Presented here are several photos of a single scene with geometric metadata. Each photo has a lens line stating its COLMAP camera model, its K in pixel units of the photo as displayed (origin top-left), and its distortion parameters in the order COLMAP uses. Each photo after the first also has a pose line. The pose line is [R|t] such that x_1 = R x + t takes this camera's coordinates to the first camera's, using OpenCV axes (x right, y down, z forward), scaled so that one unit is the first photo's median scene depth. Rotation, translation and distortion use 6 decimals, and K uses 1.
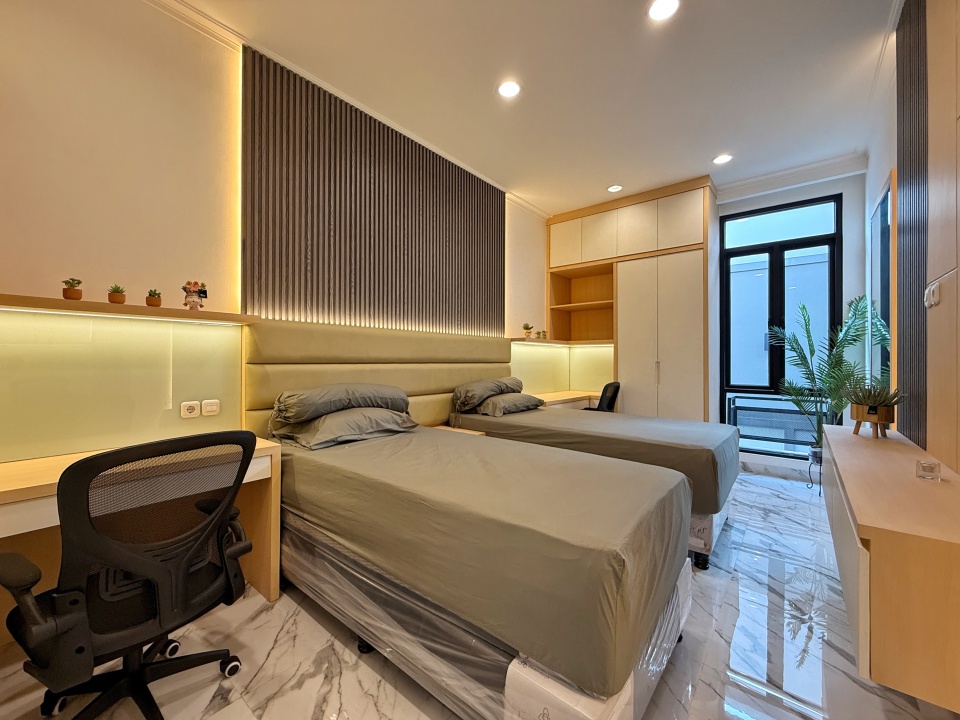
lens RADIAL K [[389.9, 0, 479.1], [0, 389.9, 358.3], [0, 0, 1]] dist [-0.001751, -0.000021]
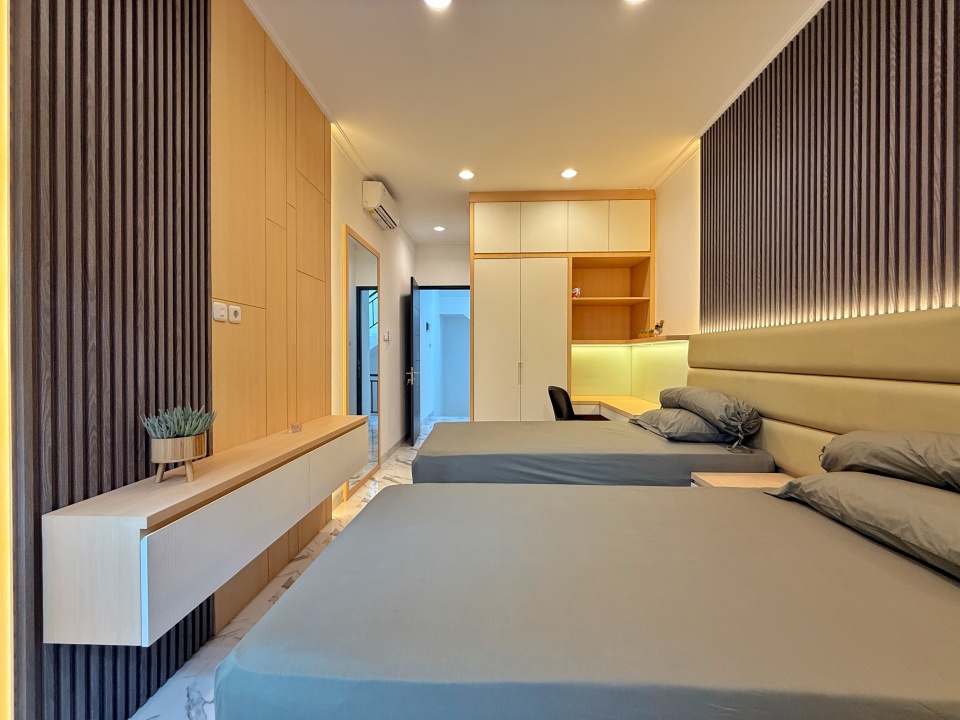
lens RADIAL K [[389.9, 0, 480.3], [0, 389.9, 358.5], [0, 0, 1]] dist [-0.001751, -0.000021]
pose [[-0.798360, 0.001876, -0.602177, 0.692048], [0.000550, 0.999997, 0.002387, -0.016513], [0.602180, 0.001575, -0.798359, 1.316346]]
